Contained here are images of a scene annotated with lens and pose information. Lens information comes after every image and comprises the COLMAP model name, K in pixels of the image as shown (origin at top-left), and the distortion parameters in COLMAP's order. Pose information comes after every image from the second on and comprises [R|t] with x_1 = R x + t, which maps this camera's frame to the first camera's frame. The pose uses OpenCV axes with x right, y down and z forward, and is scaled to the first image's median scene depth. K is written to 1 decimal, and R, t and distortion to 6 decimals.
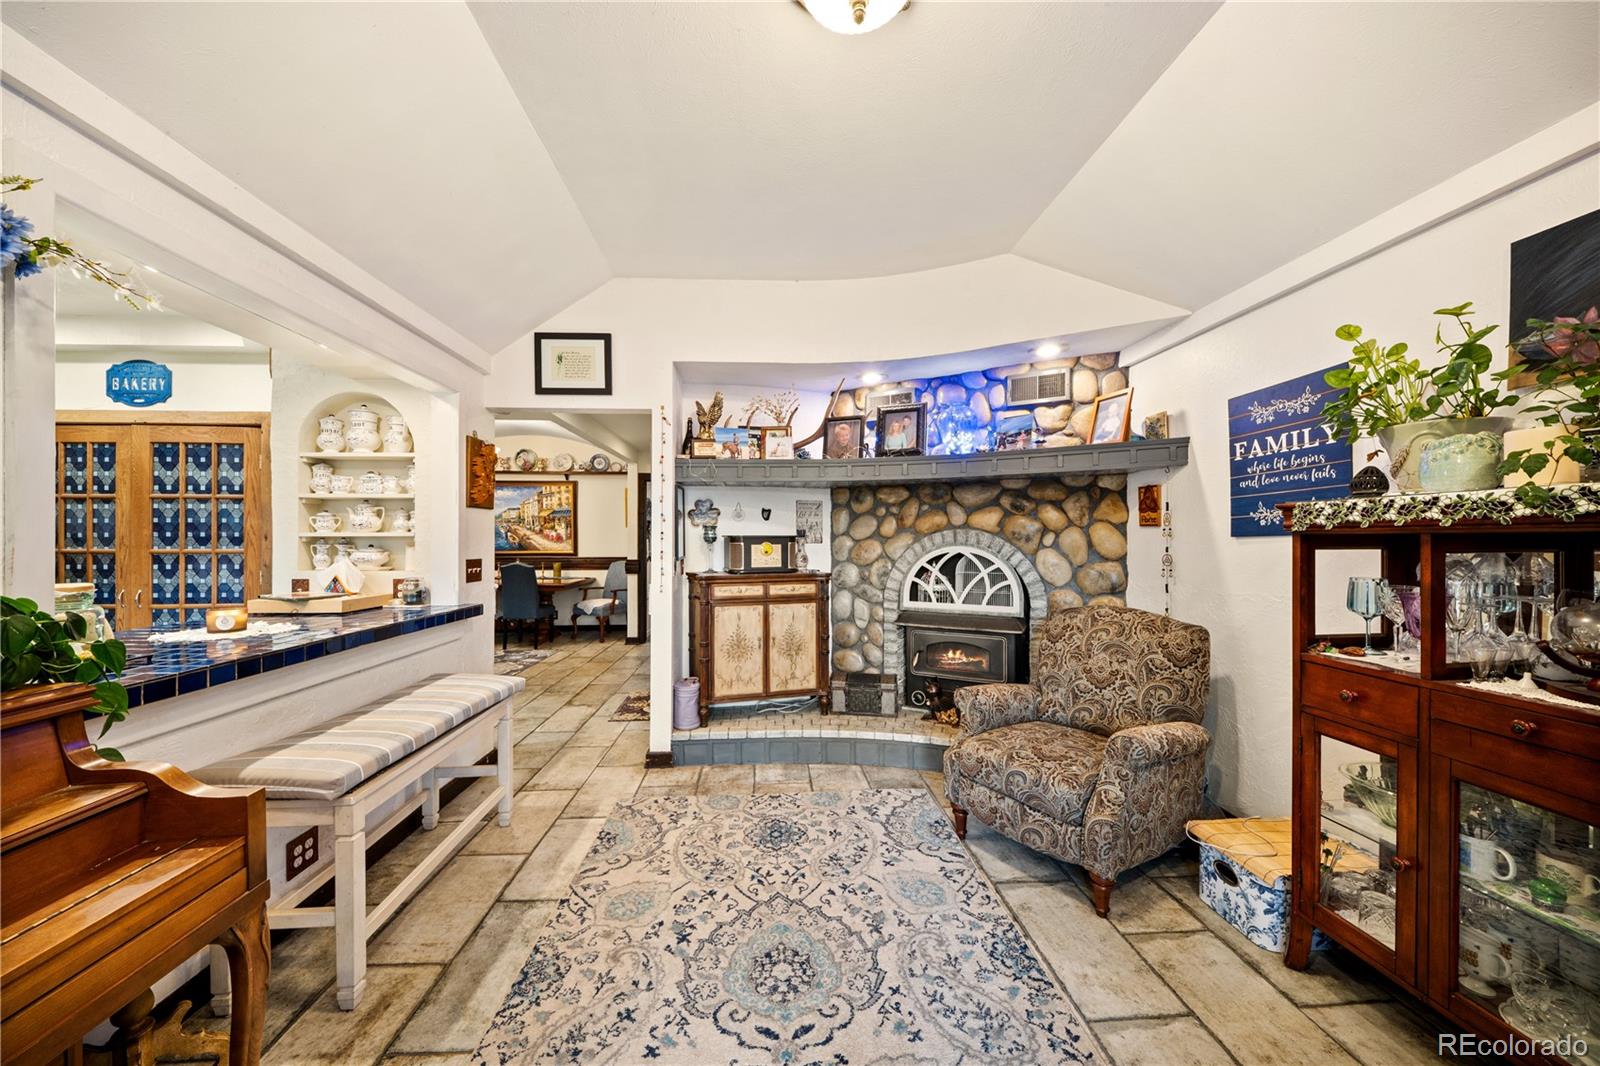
lens RADIAL K [[557.8, 0, 784.6], [0, 557.8, 541.4], [0, 0, 1]] dist [0.000528, -0.003536]
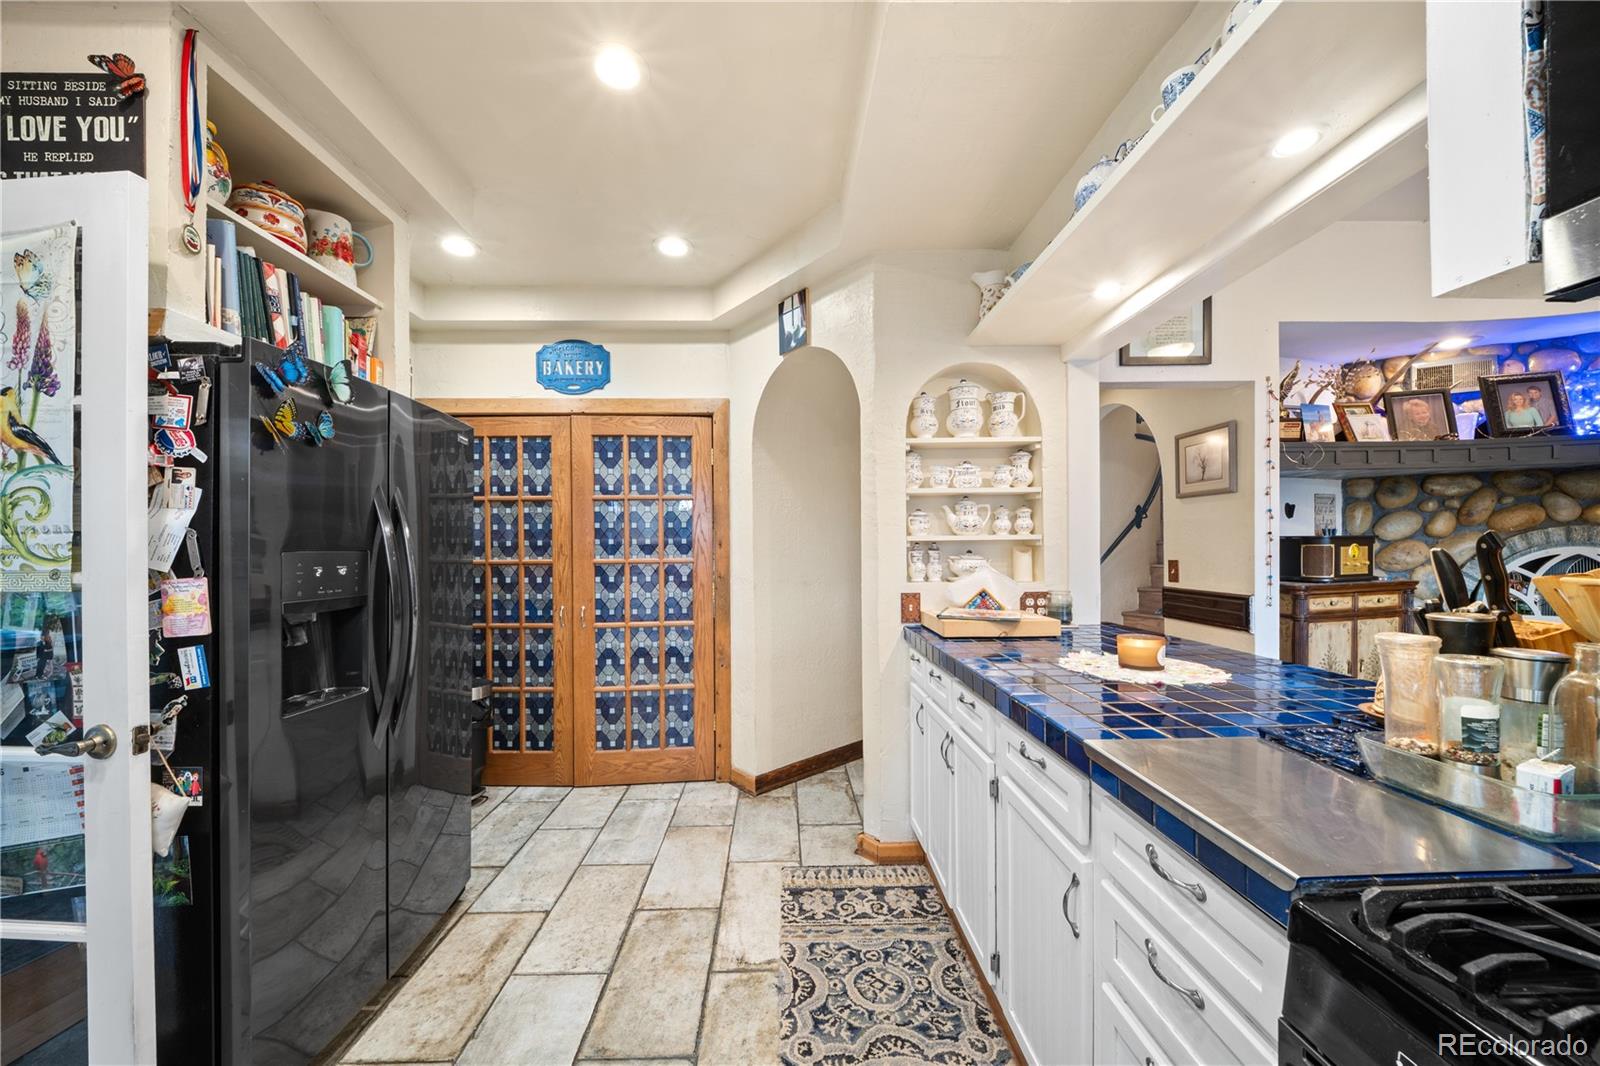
lens RADIAL K [[557.8, 0, 778.4], [0, 557.8, 553.4], [0, 0, 1]] dist [0.000528, -0.003536]
pose [[0.999060, -0.009002, -0.042400, -0.843738], [0.009303, 0.999933, 0.006903, 0.002212], [0.042335, -0.007291, 0.999077, 0.147664]]
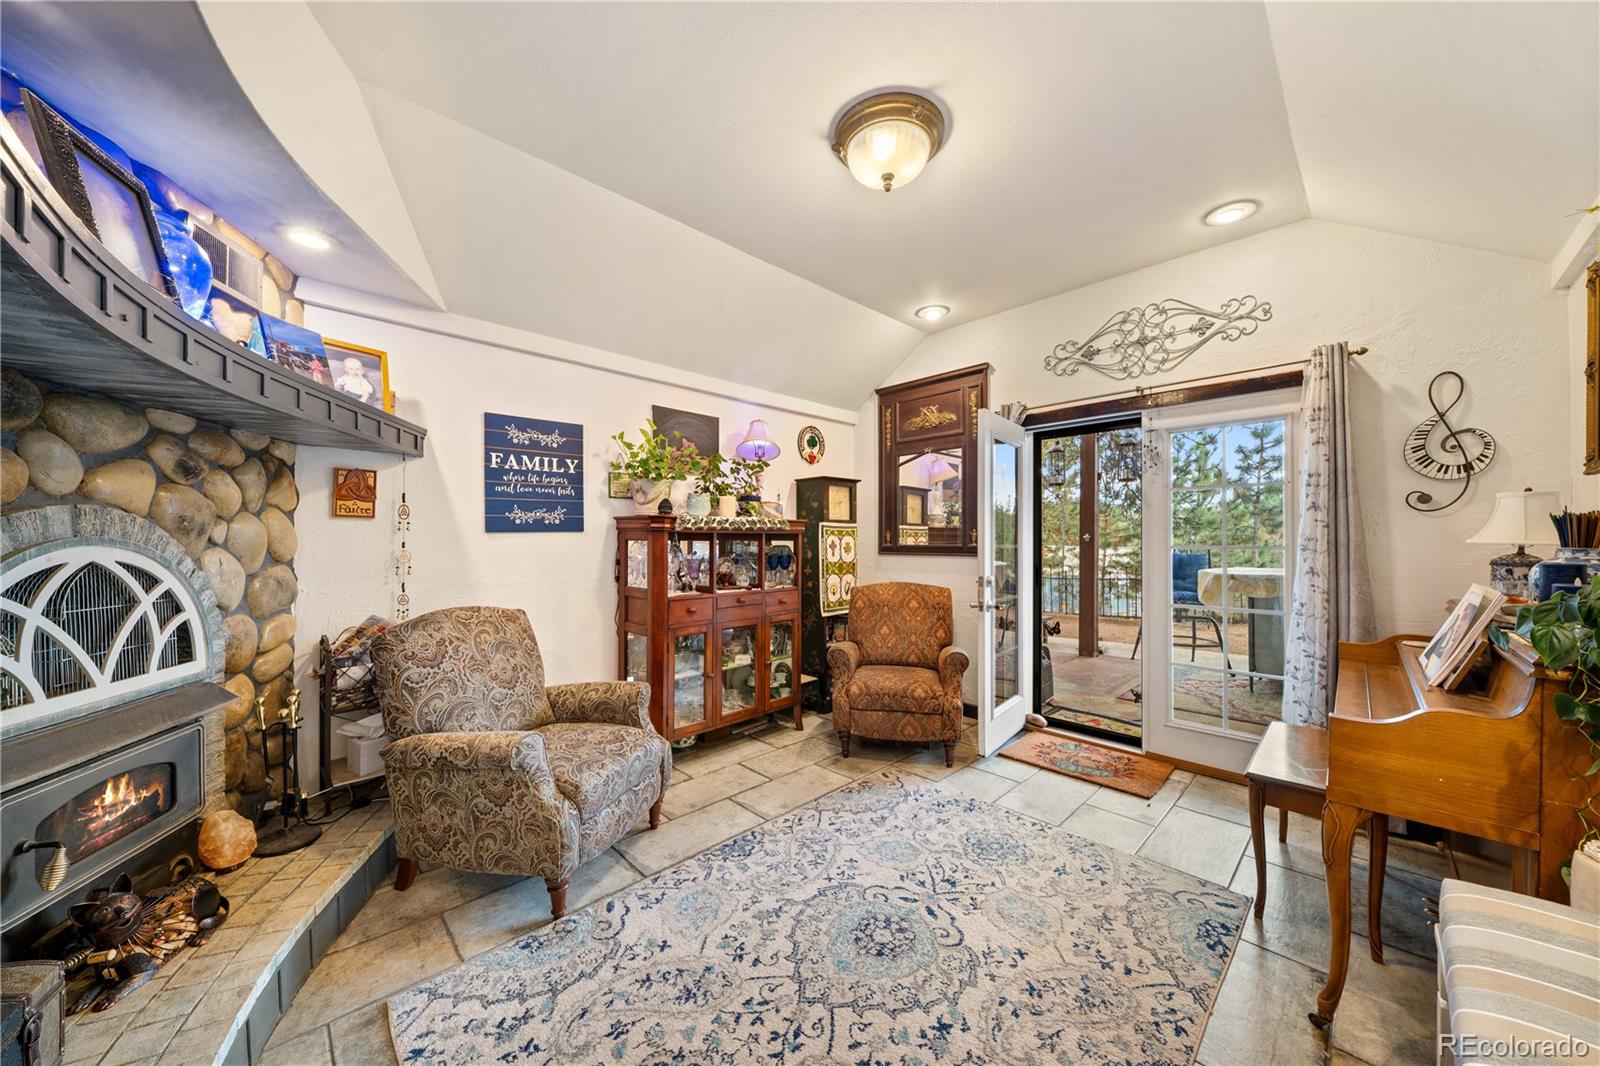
lens RADIAL K [[557.8, 0, 801.3], [0, 557.8, 533.6], [0, 0, 1]] dist [0.000528, -0.003536]
pose [[-0.663471, 0.005905, 0.748178, -0.346423], [0.000461, 0.999972, -0.007483, 0.002493], [-0.748202, -0.004620, -0.663455, 0.897533]]
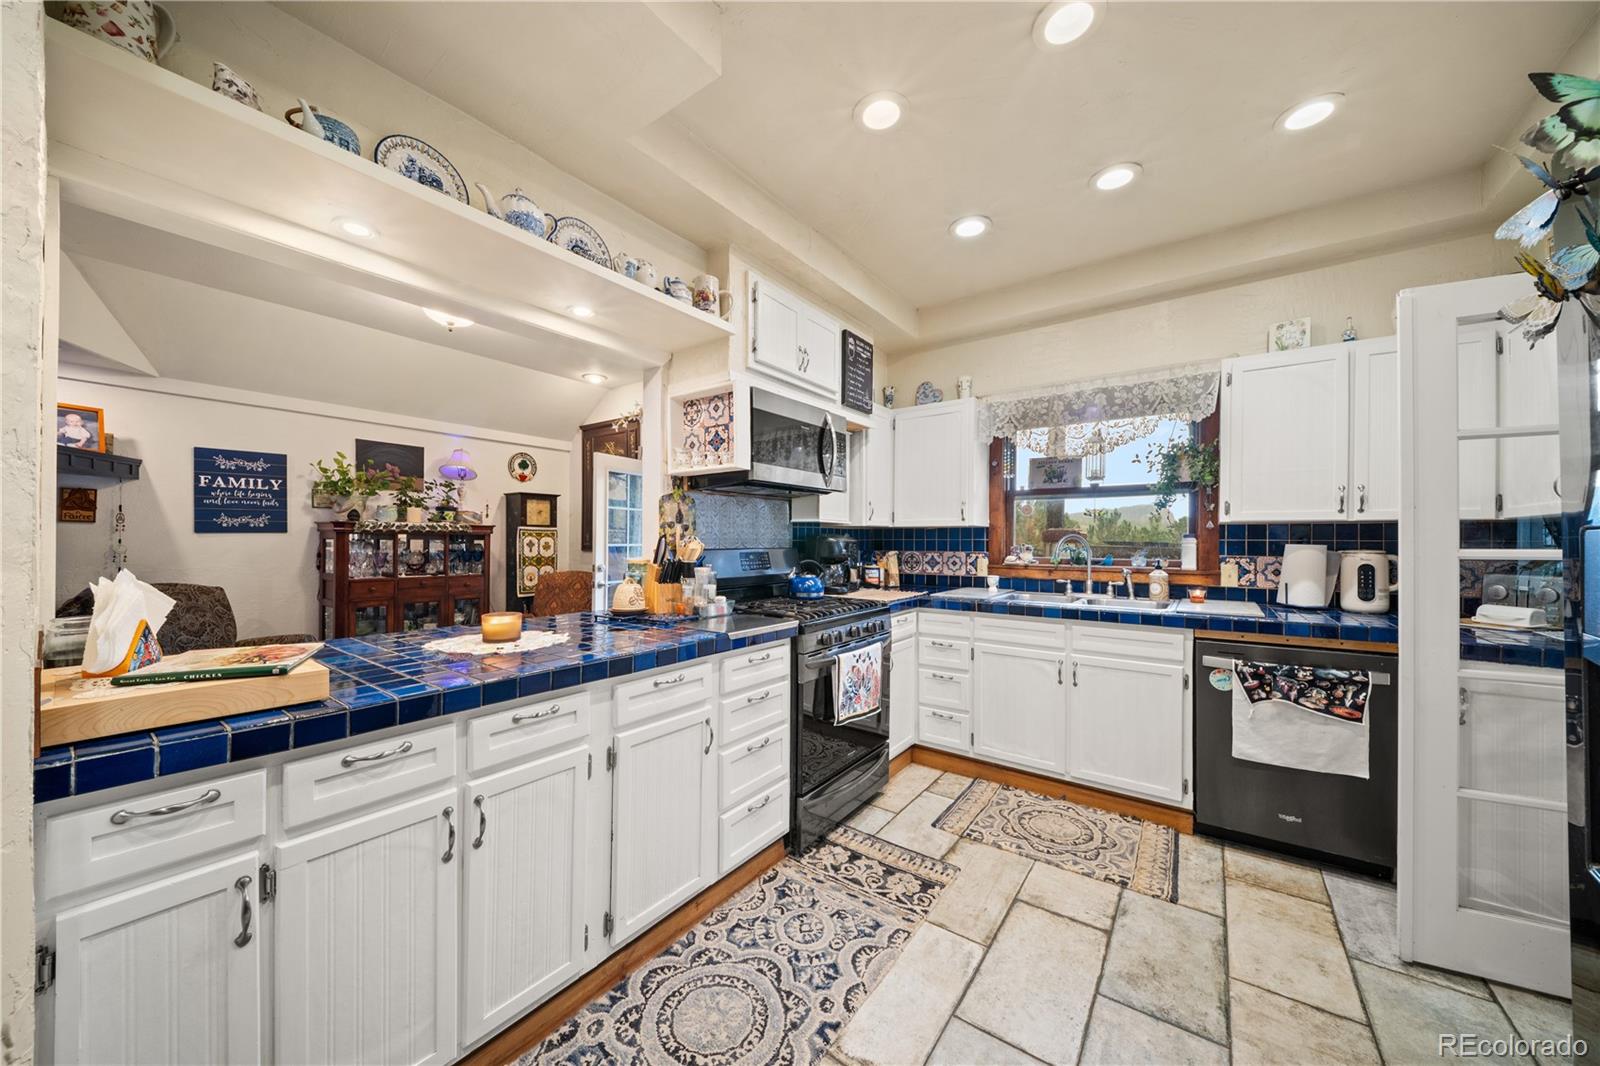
lens RADIAL K [[557.8, 0, 796.5], [0, 557.8, 535.9], [0, 0, 1]] dist [0.000528, -0.003536]
pose [[-0.775228, 0.001031, 0.631681, -1.102041], [-0.004332, 0.999966, -0.006949, 0.003817], [-0.631667, -0.008123, -0.775198, 0.805369]]
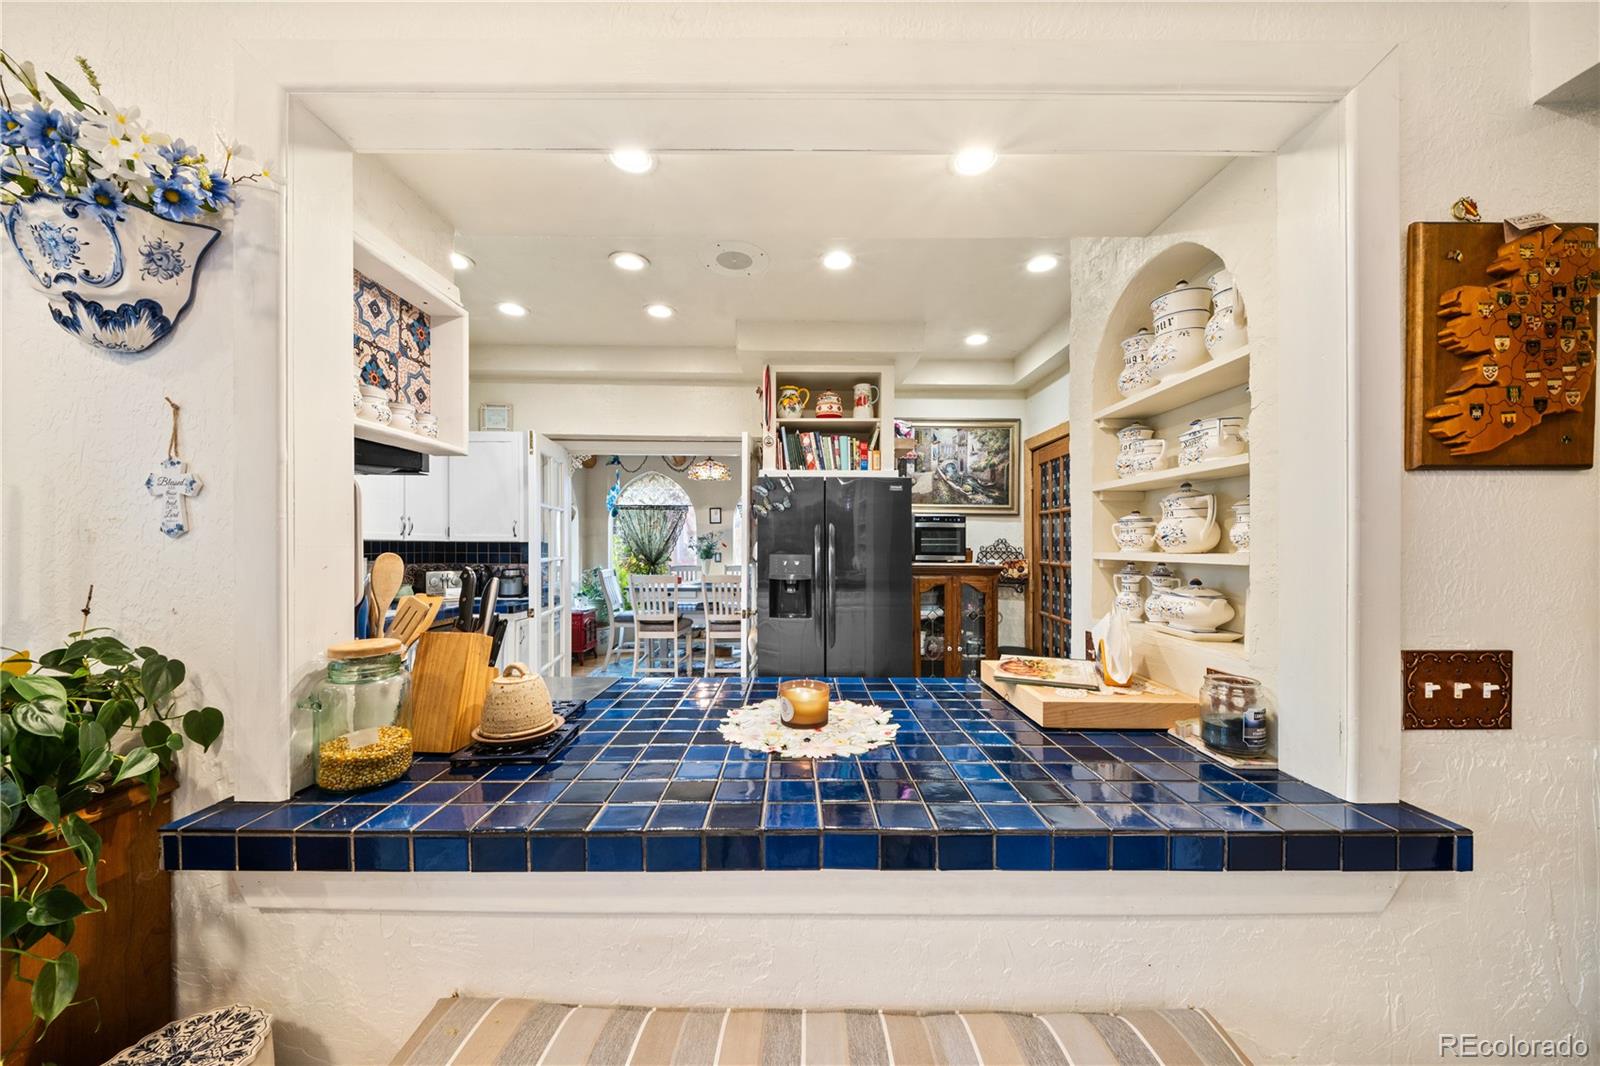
lens RADIAL K [[557.8, 0, 791.4], [0, 557.8, 537.9], [0, 0, 1]] dist [0.000528, -0.003536]
pose [[-0.058453, -0.010247, -0.998238, -0.227499], [-0.005327, 0.999936, -0.009953, -0.018821], [0.998276, 0.004736, -0.058504, 0.598780]]
